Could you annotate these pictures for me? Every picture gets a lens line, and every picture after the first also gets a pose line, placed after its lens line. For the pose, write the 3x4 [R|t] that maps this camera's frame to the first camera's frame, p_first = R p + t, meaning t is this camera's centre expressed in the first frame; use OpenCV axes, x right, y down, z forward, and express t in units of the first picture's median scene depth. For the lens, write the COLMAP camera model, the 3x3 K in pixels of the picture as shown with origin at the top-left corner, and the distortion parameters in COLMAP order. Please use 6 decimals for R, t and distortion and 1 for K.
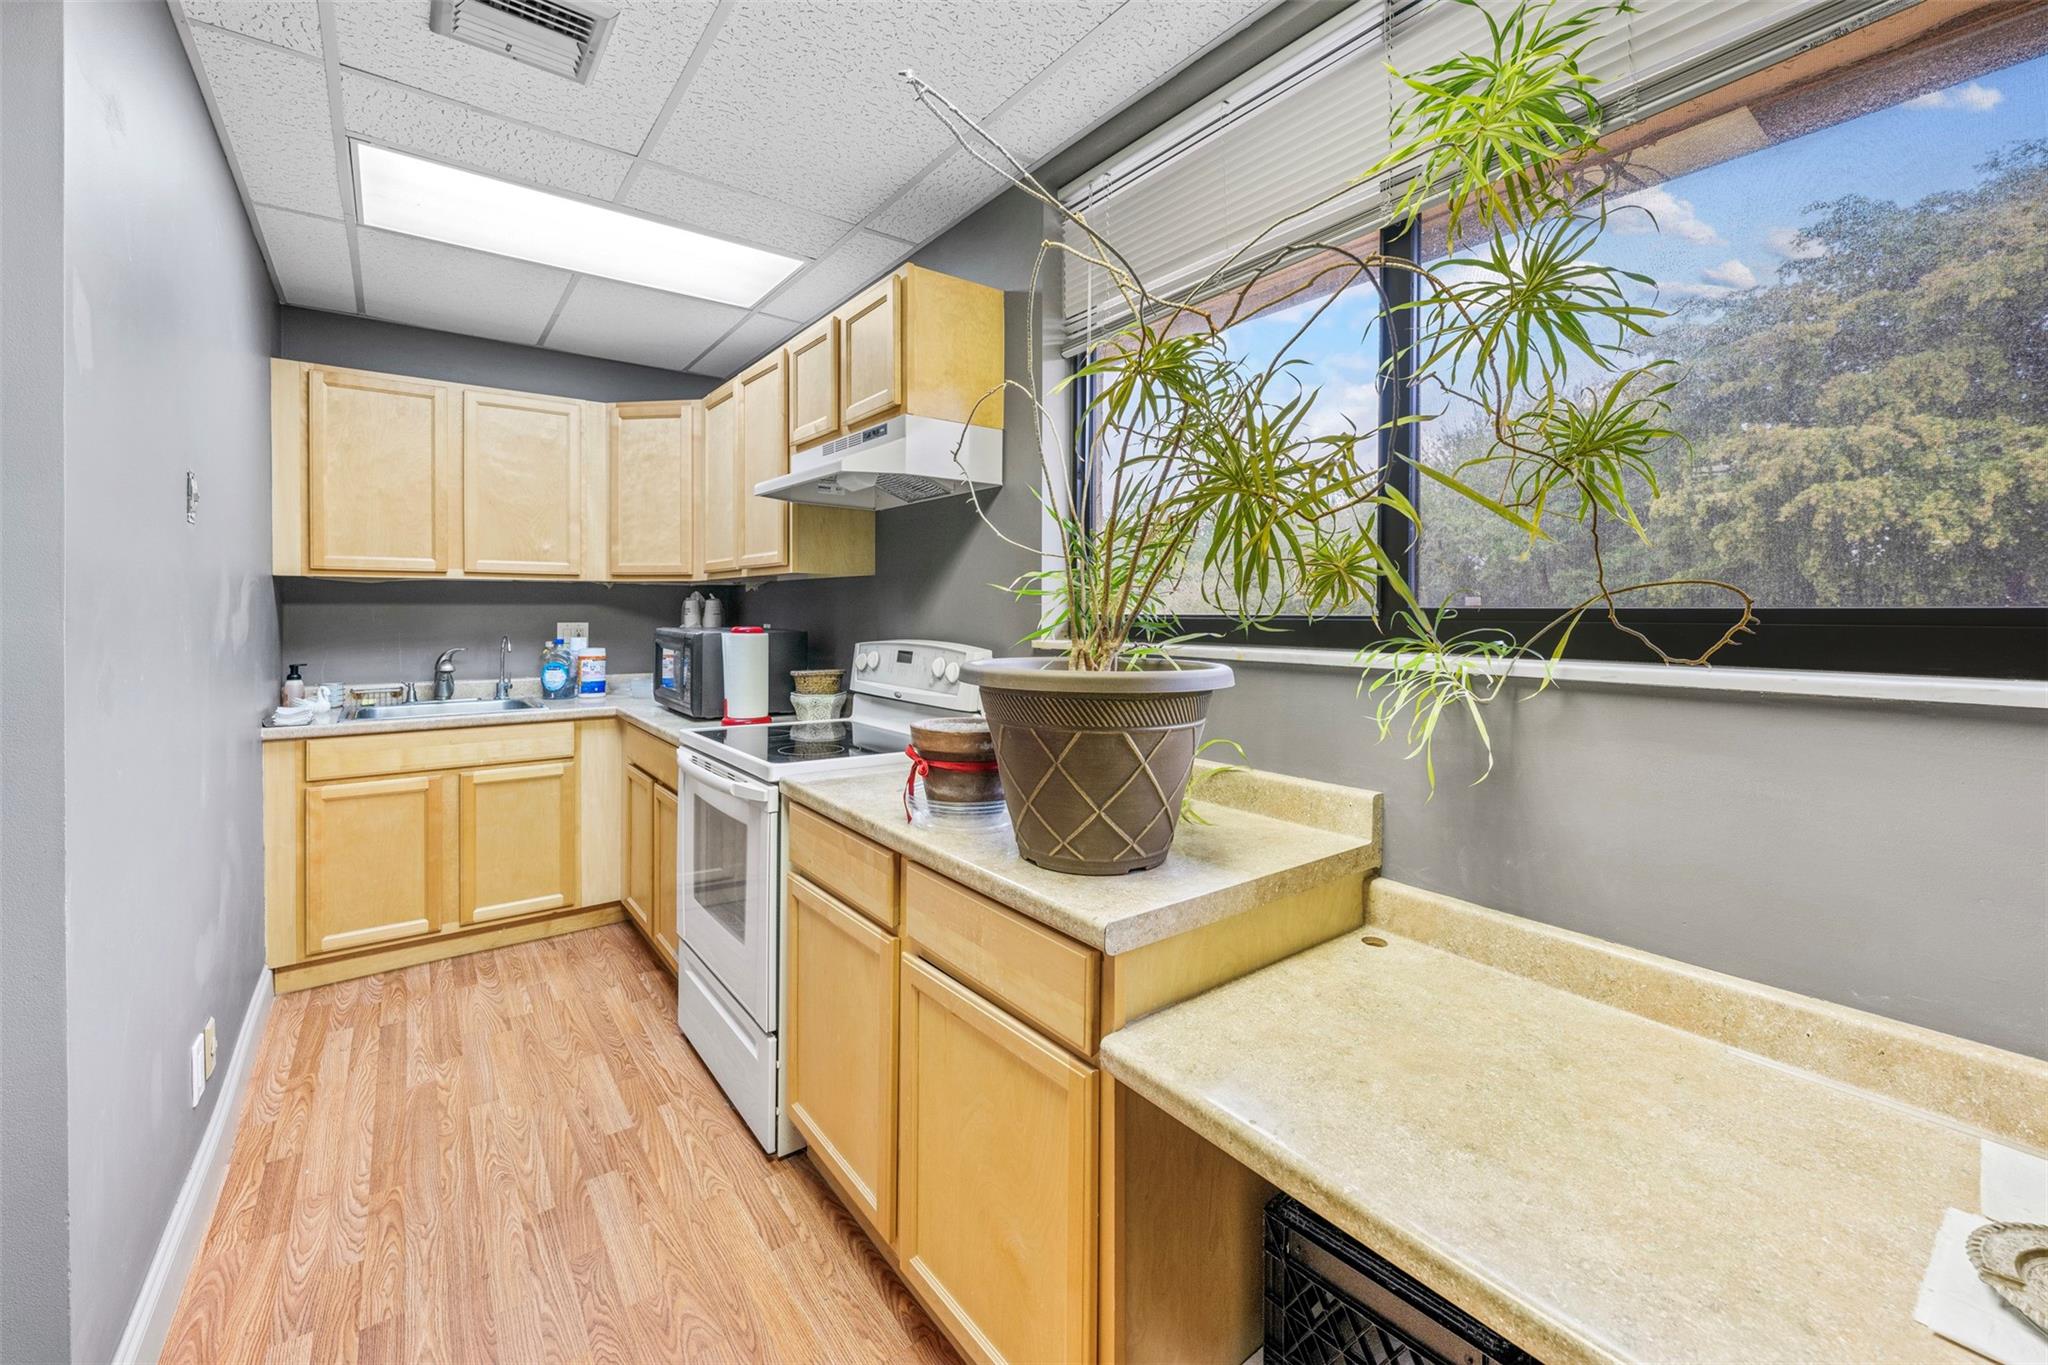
lens RADIAL K [[829.9, 0, 1025.3], [0, 829.9, 627.7], [0, 0, 1]] dist [-0.001851, -0.000079]
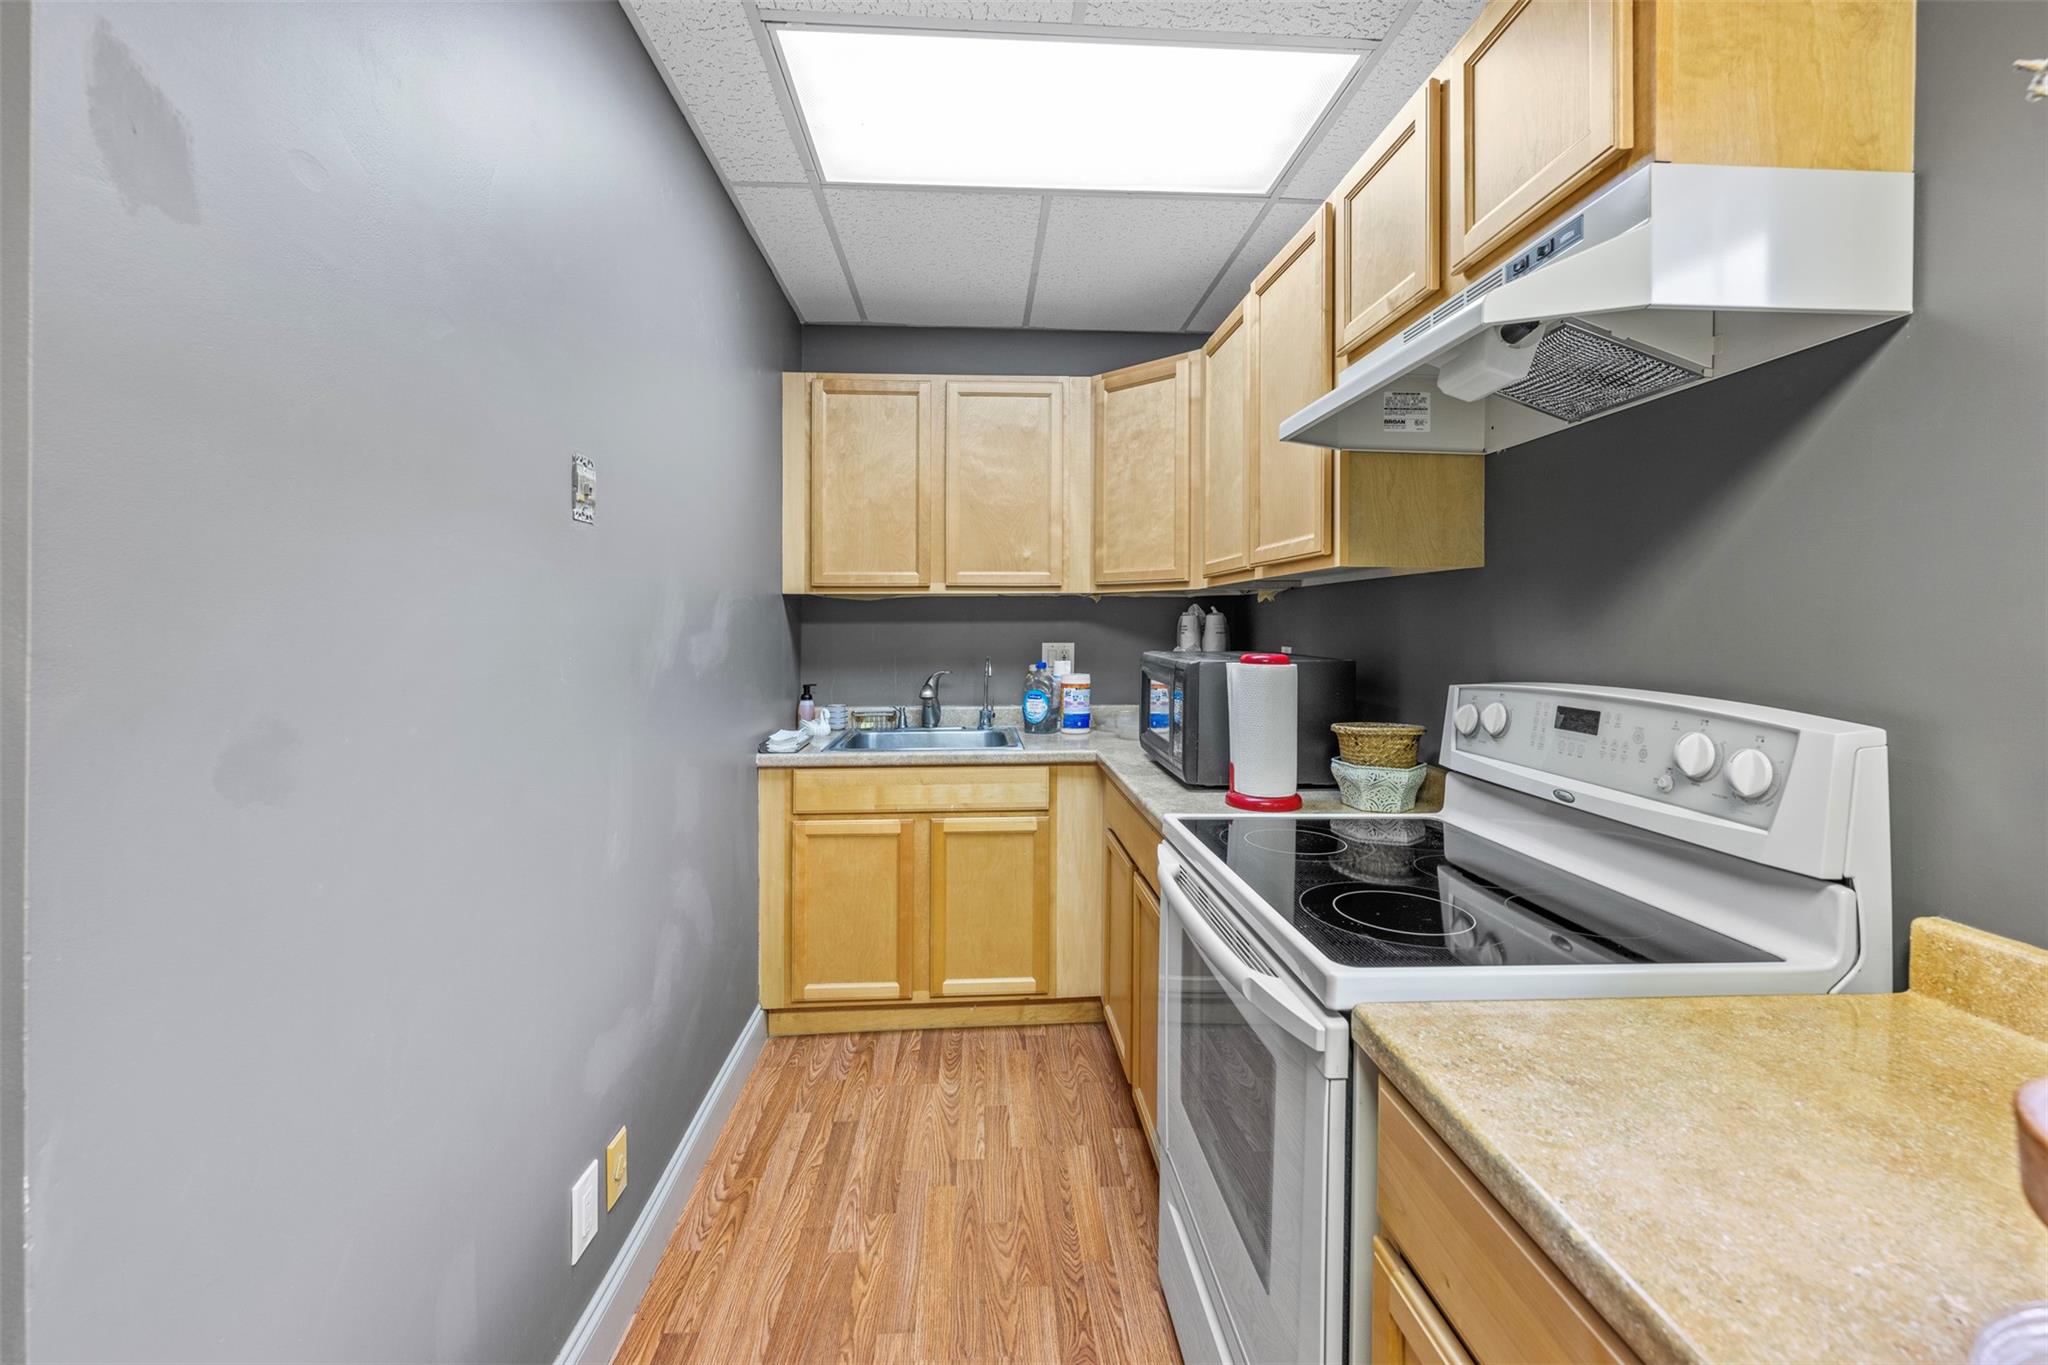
lens RADIAL K [[829.9, 0, 1025.3], [0, 829.9, 627.7], [0, 0, 1]] dist [-0.001851, -0.000079]
pose [[0.832559, -0.002889, -0.553928, -0.123978], [-0.008172, 0.999814, -0.017497, -0.008252], [0.553876, 0.019094, 0.832380, 0.335661]]
